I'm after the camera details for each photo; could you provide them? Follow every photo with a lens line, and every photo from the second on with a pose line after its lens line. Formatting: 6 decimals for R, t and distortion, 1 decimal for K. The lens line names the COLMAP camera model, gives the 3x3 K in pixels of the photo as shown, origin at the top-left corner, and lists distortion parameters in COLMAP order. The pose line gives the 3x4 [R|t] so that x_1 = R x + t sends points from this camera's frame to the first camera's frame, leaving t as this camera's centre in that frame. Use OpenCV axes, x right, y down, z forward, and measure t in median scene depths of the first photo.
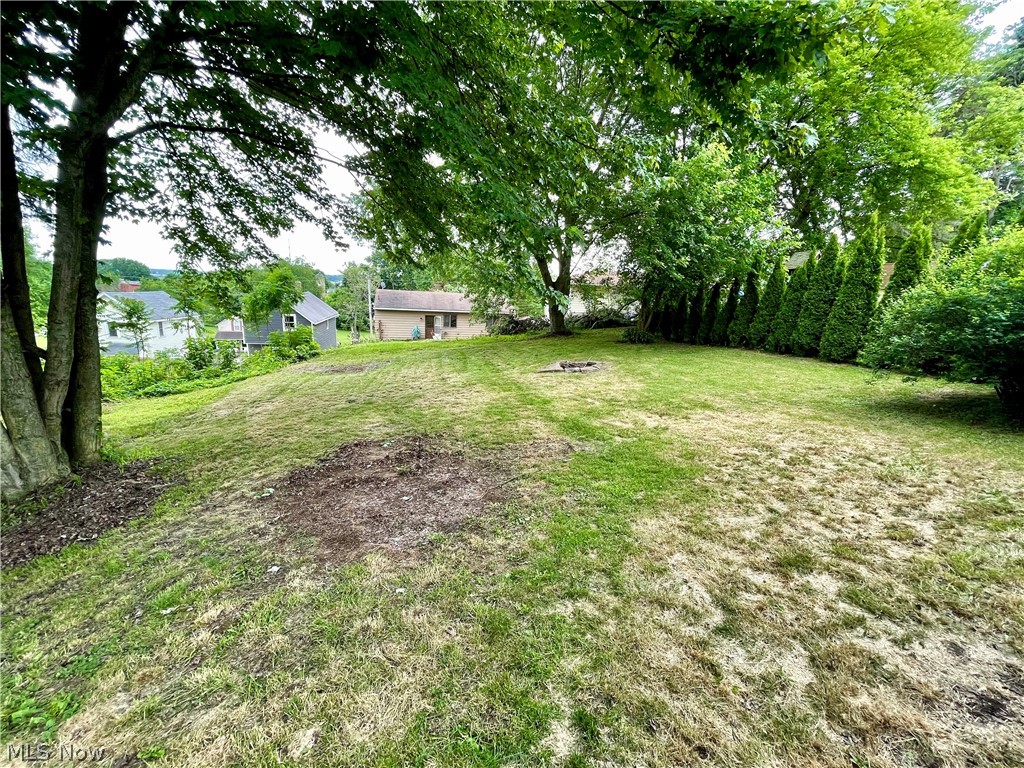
lens RADIAL K [[411.7, 0, 509.5], [0, 411.7, 387.1], [0, 0, 1]] dist [-0.004990, 0.000543]
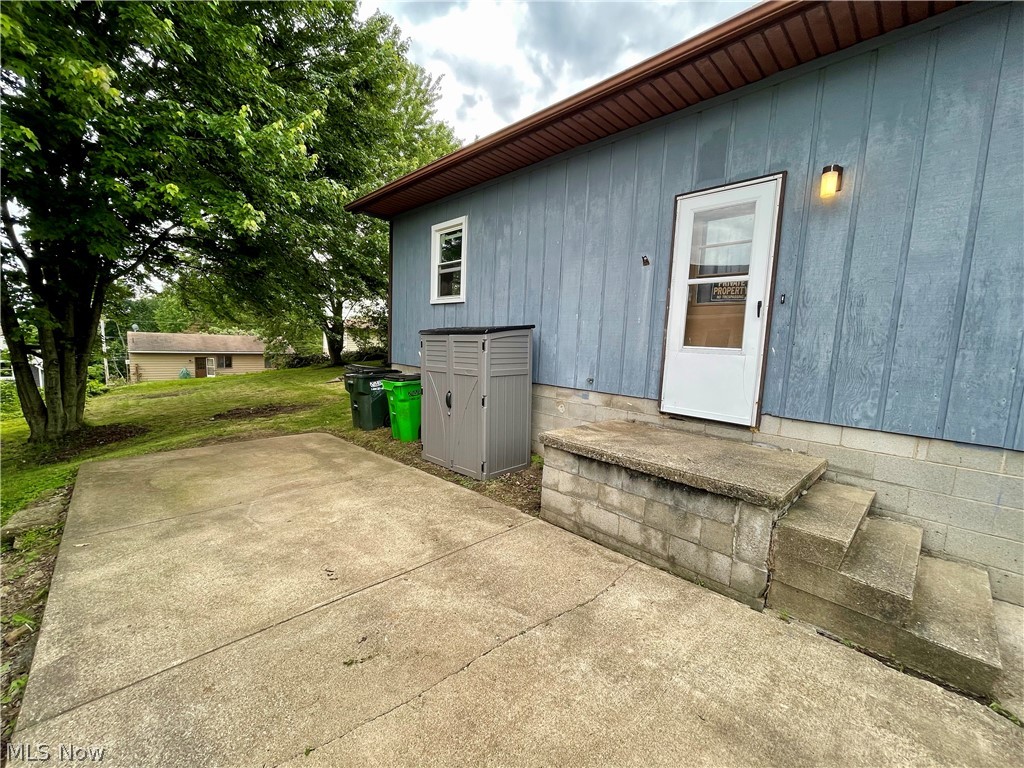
lens RADIAL K [[411.7, 0, 509.5], [0, 411.7, 387.1], [0, 0, 1]] dist [-0.004990, 0.000543]
pose [[0.870483, -0.067060, 0.487608, -0.044992], [0.113436, 0.991339, -0.066171, 0.082650], [-0.478948, 0.112913, 0.870552, -0.378457]]
